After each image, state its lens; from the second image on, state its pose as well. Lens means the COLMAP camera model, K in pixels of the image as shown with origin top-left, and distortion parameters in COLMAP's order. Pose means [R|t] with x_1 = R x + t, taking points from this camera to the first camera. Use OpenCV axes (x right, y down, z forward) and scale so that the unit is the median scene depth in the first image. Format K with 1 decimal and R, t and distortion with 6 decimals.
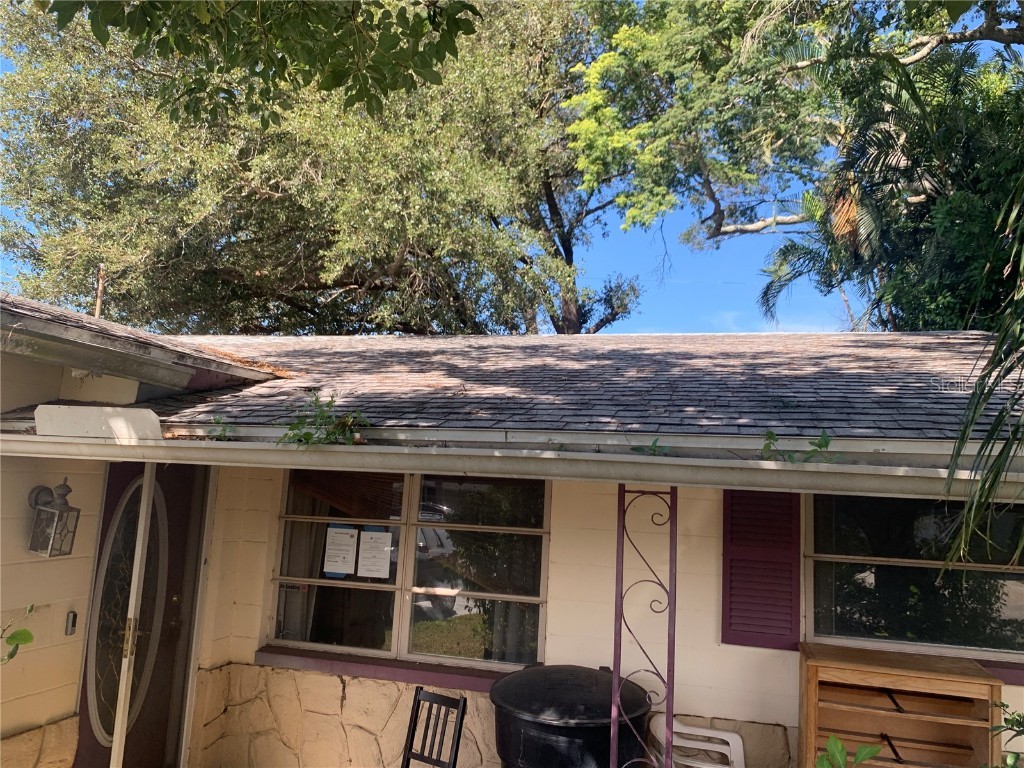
lens RADIAL K [[790.0, 0, 511.2], [0, 790.0, 380.7], [0, 0, 1]] dist [-0.000448, 0.006287]
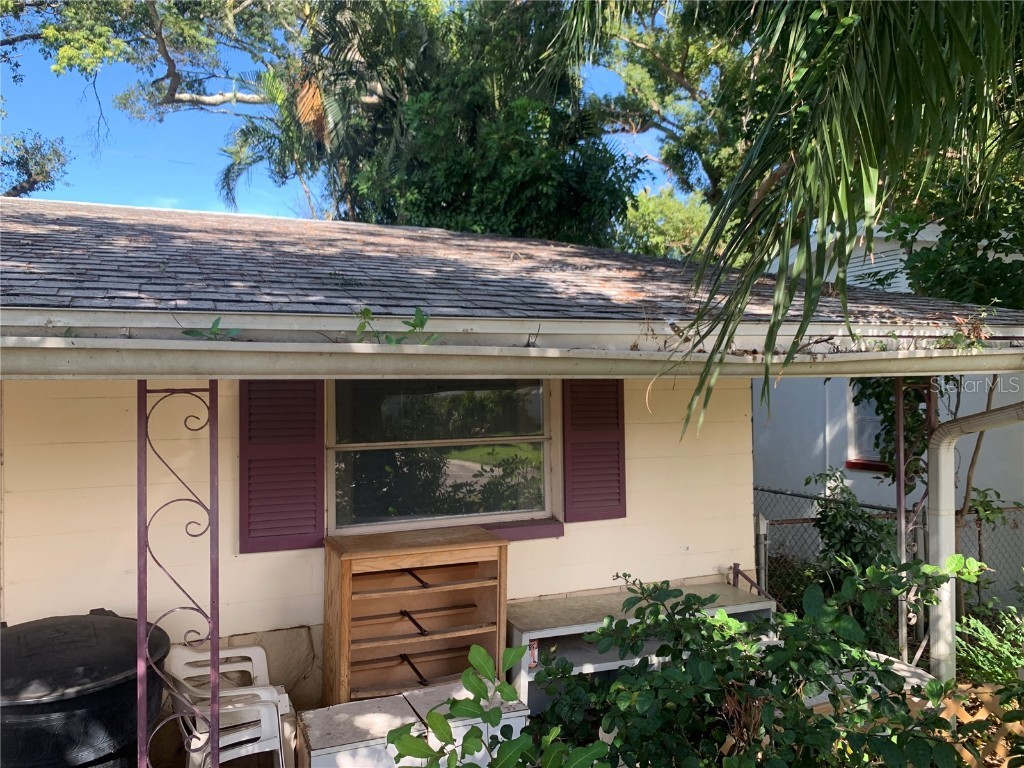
lens RADIAL K [[790.0, 0, 511.2], [0, 790.0, 380.7], [0, 0, 1]] dist [-0.000448, 0.006287]
pose [[0.776470, -0.048365, 0.628295, -0.034749], [-0.035620, 0.992088, 0.120389, 0.013789], [-0.629146, -0.115858, 0.768604, 0.101964]]
